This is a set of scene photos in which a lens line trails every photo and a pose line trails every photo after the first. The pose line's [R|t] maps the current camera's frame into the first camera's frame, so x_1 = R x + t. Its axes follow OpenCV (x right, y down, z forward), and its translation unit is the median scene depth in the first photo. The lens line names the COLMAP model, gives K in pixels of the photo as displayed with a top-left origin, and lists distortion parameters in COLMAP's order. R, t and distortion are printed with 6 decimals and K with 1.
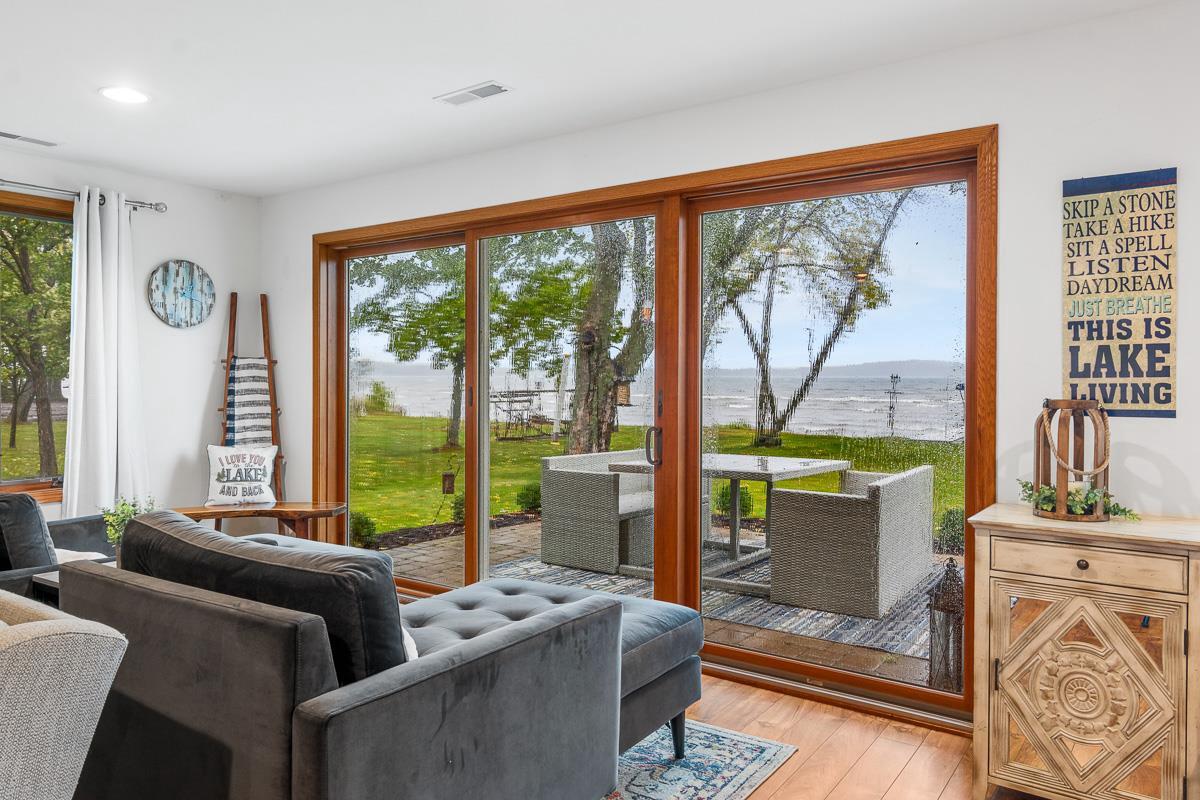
lens RADIAL K [[812.4, 0, 593.6], [0, 812.4, 385.7], [0, 0, 1]] dist [-0.004003, 0.000514]
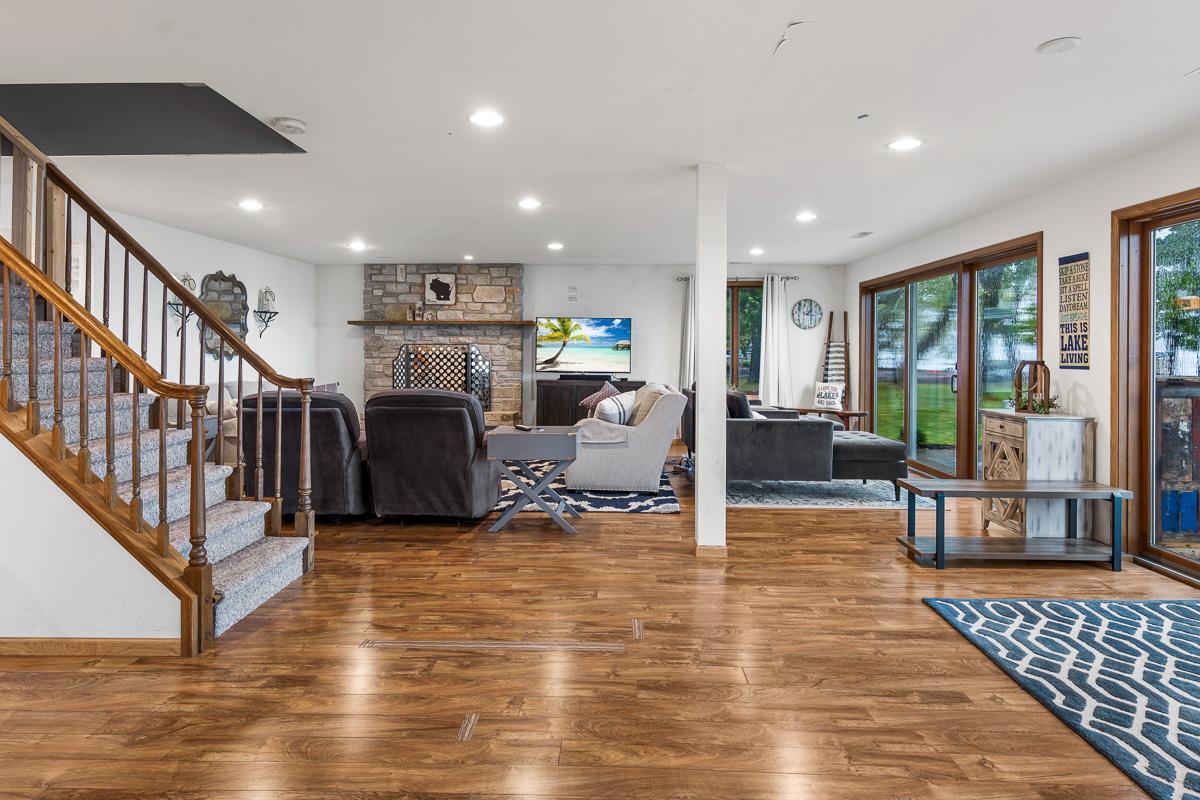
lens RADIAL K [[692.8, 0, 608.9], [0, 692.8, 349.3], [0, 0, 1]] dist [-0.004715, -0.001533]
pose [[0.565466, -0.002141, -0.824769, 1.412753], [-0.009416, 0.999915, -0.009052, 0.013471], [0.824718, 0.012884, 0.565398, -0.993338]]
